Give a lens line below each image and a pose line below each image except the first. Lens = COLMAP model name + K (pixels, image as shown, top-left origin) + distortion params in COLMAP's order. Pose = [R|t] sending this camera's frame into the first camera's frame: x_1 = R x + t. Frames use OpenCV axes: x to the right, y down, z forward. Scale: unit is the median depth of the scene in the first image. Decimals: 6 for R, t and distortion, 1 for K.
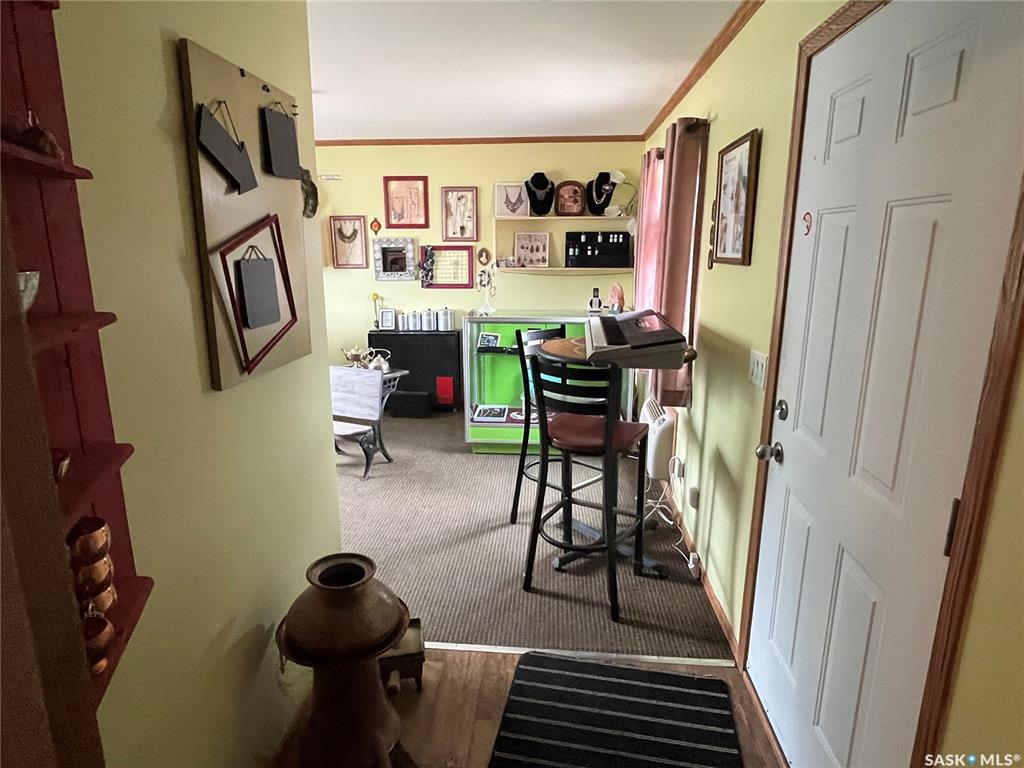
lens RADIAL K [[590.0, 0, 509.3], [0, 590.0, 380.2], [0, 0, 1]] dist [-0.006951, 0.000947]
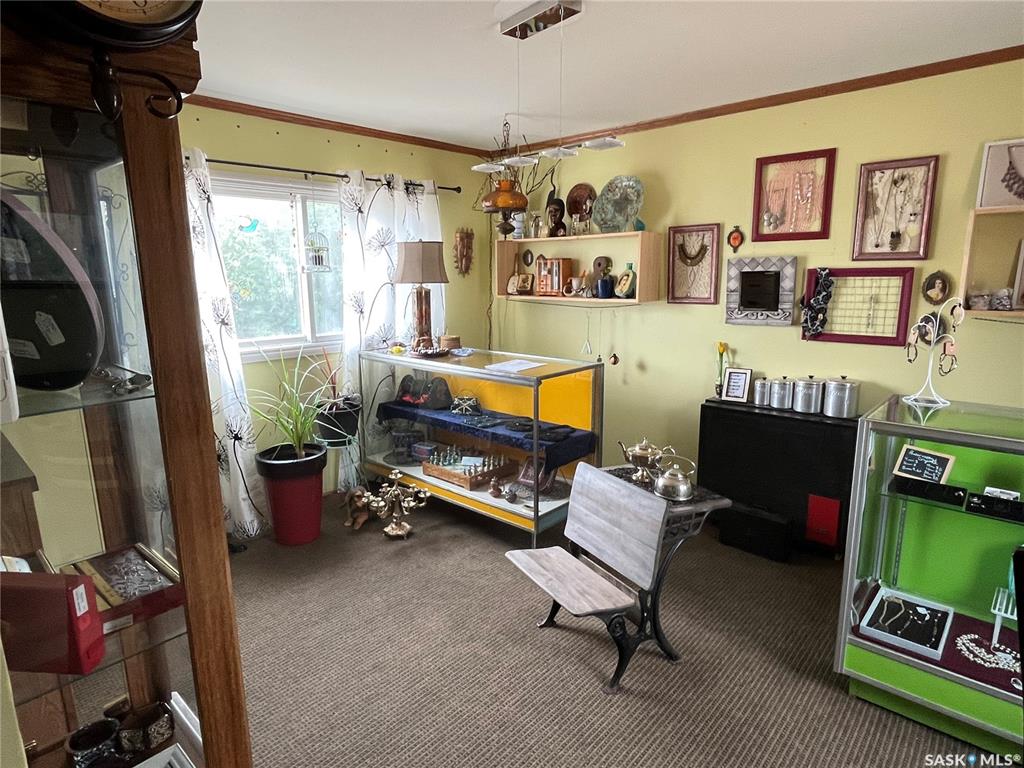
lens RADIAL K [[590.4, 0, 506.2], [0, 590.4, 386.3], [0, 0, 1]] dist [-0.003941, -0.001470]
pose [[0.778785, 0.109895, -0.617590, -0.008641], [-0.128030, 0.991657, 0.015011, -0.082178], [0.614087, 0.067380, 0.786357, 0.361595]]
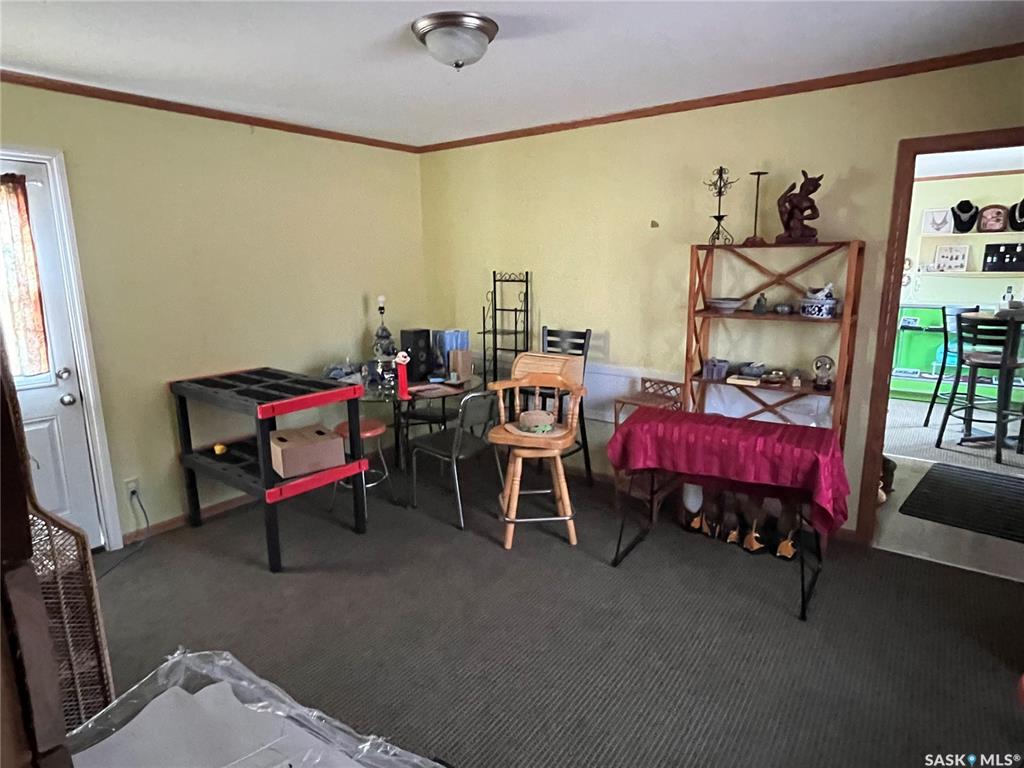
lens RADIAL K [[590.0, 0, 509.3], [0, 590.0, 380.2], [0, 0, 1]] dist [-0.006951, 0.000947]
pose [[0.841428, 0.095141, -0.531928, -0.067770], [-0.106288, 0.994288, 0.009706, 0.139510], [0.529813, 0.048371, 0.846734, -0.612902]]
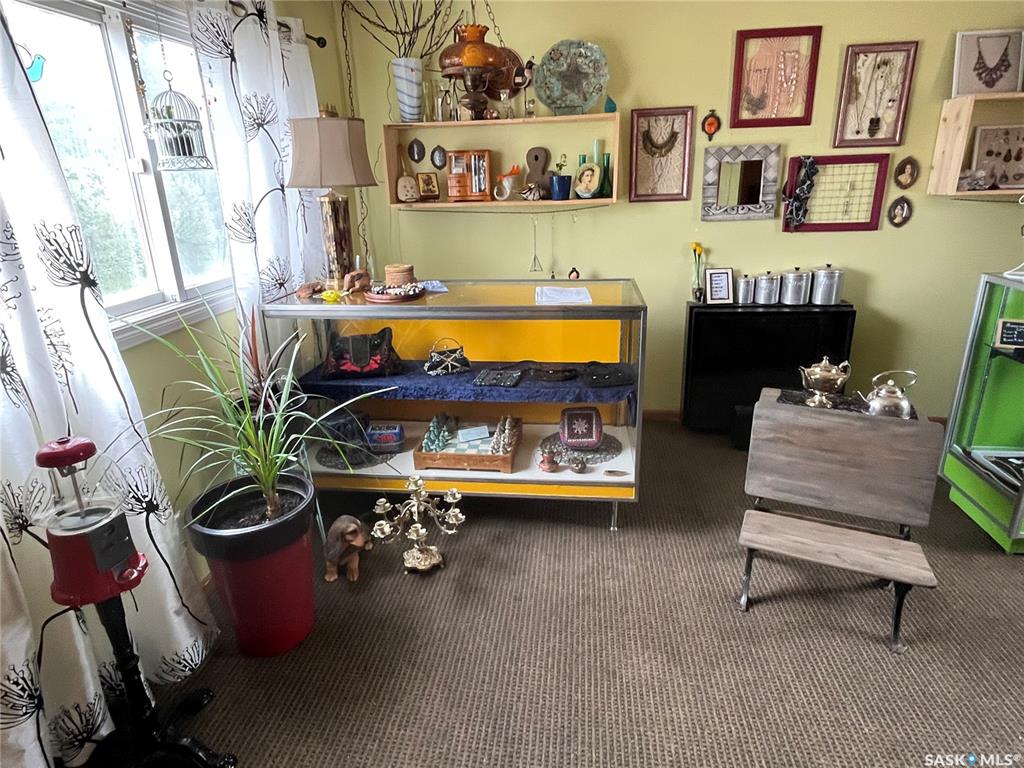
lens RADIAL K [[590.0, 0, 509.3], [0, 590.0, 380.2], [0, 0, 1]] dist [-0.006951, 0.000947]
pose [[0.997423, -0.010957, -0.070900, -0.392420], [0.018832, 0.993599, 0.111385, -0.081485], [0.069225, -0.112433, 0.991245, 0.390501]]
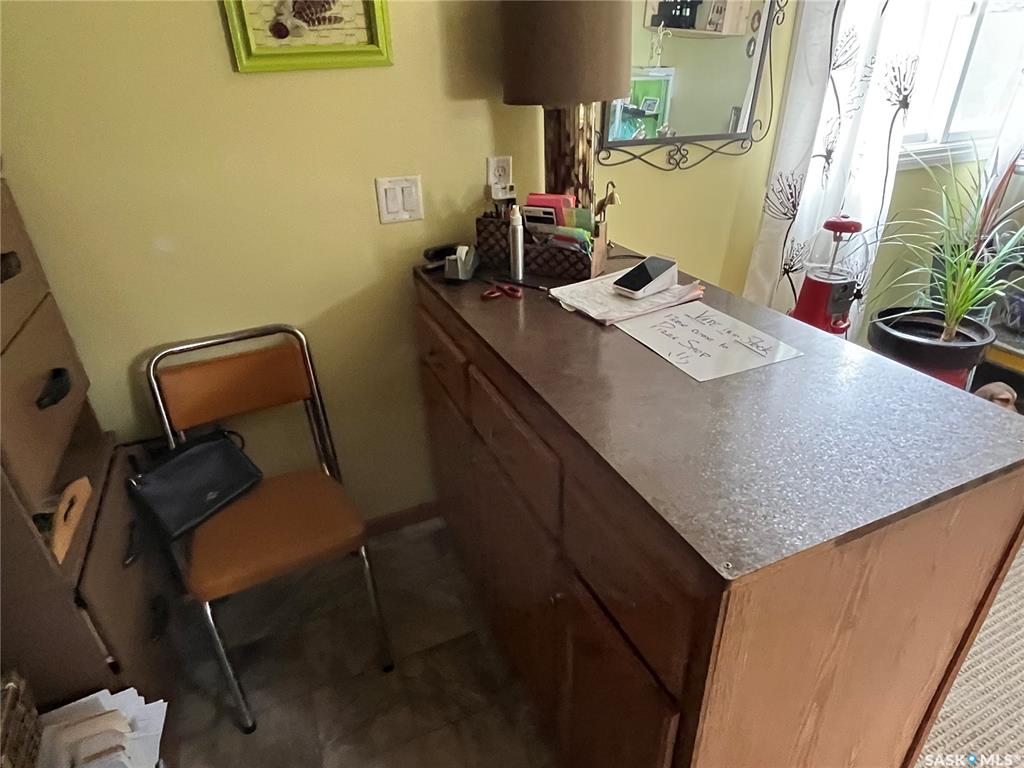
lens RADIAL K [[590.0, 0, 509.3], [0, 590.0, 380.2], [0, 0, 1]] dist [-0.006951, 0.000947]
pose [[0.468650, 0.400478, -0.787391, -0.372845], [-0.163223, 0.915244, 0.368356, -0.038836], [0.868174, -0.044110, 0.494296, 0.262350]]
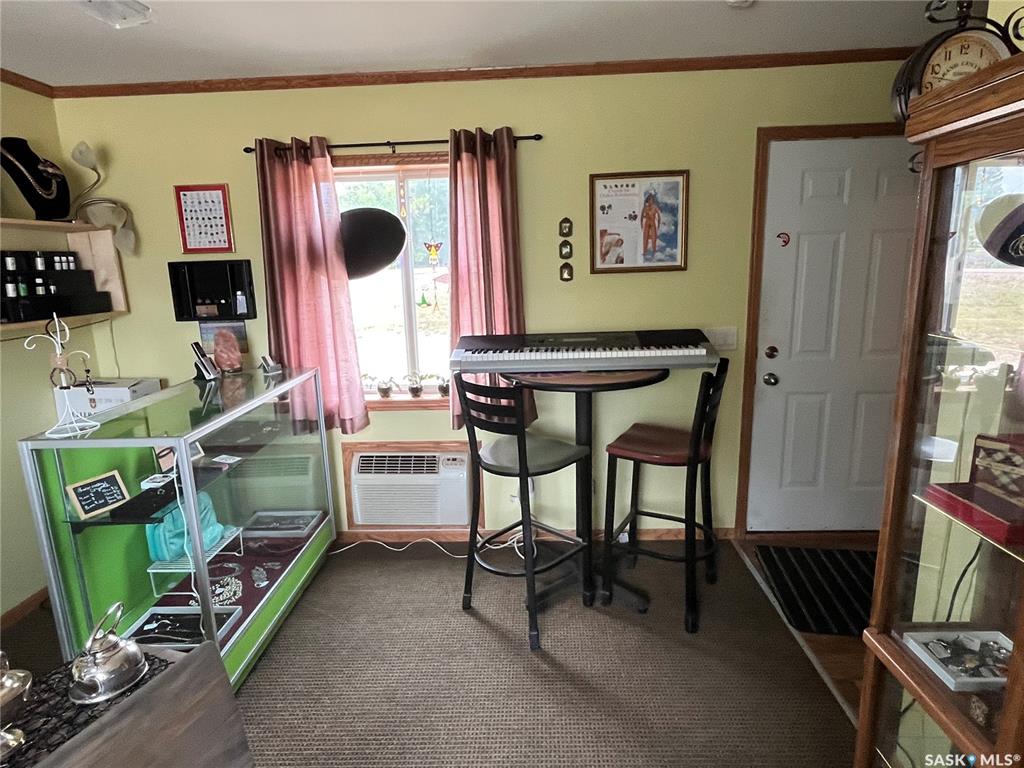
lens RADIAL K [[589.0, 0, 512.0], [0, 589.0, 384.0], [0, 0, 1]] dist [-0.002289, 0.000840]
pose [[-0.043788, -0.205679, 0.977639, -0.395633], [0.248768, 0.945510, 0.210061, -0.138761], [-0.967573, 0.252404, 0.009765, 0.592391]]
